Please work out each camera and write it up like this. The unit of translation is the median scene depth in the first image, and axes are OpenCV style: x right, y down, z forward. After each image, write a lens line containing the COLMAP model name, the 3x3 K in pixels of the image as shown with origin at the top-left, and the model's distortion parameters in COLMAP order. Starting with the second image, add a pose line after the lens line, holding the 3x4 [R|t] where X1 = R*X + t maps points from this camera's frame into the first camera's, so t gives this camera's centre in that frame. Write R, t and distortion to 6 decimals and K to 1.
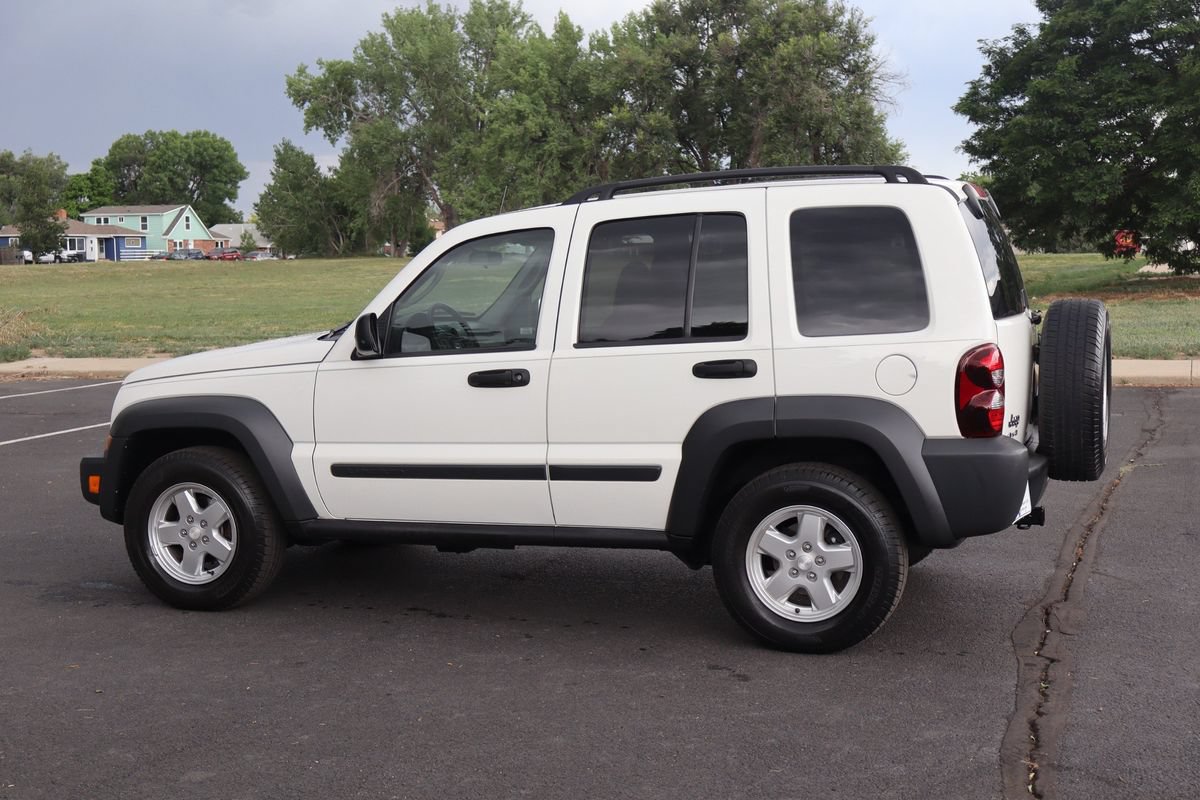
lens RADIAL K [[1531.7, 0, 600.0], [0, 1531.7, 400.0], [0, 0, 1]] dist [0.020731, -0.028811]
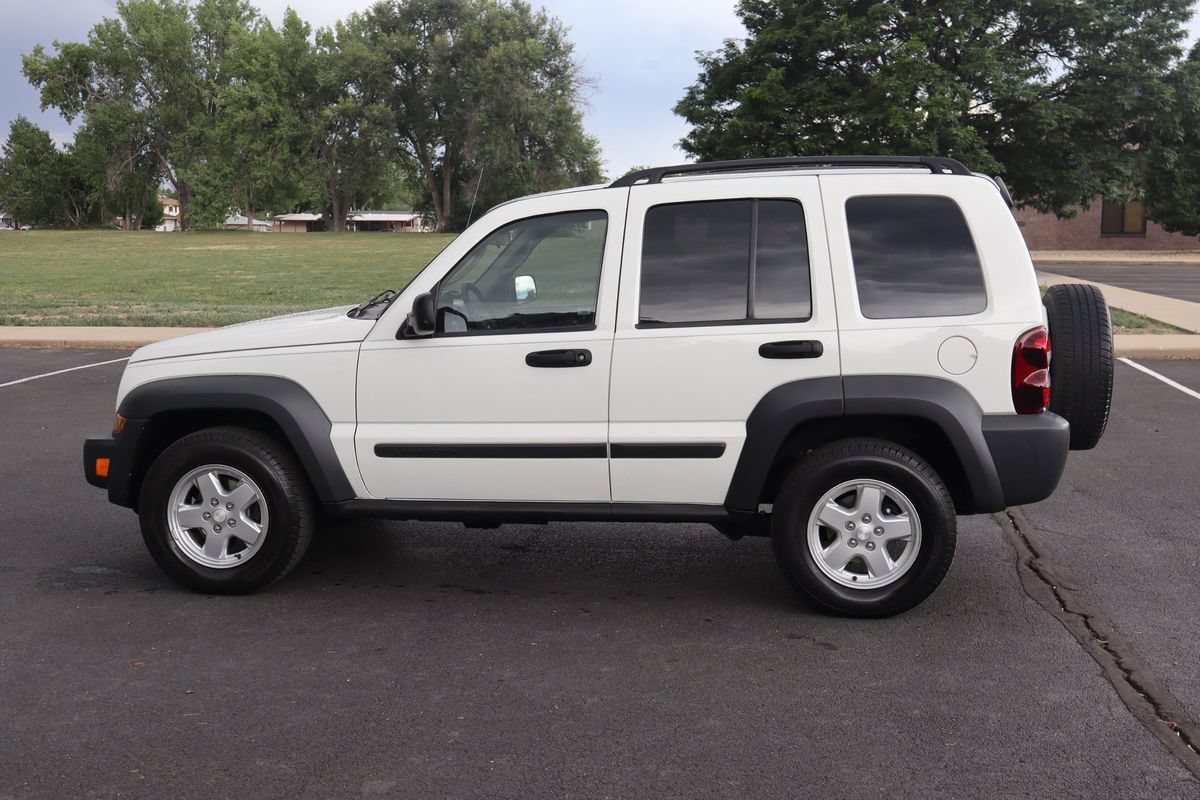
lens RADIAL K [[1345.2, 0, 600.0], [0, 1345.2, 400.0], [0, 0, 1]] dist [0.017747, -0.010292]
pose [[0.978532, -0.007856, 0.205947, -0.201803], [0.002026, 0.999592, 0.028505, -0.010652], [-0.206087, -0.027476, 0.978148, 0.114406]]
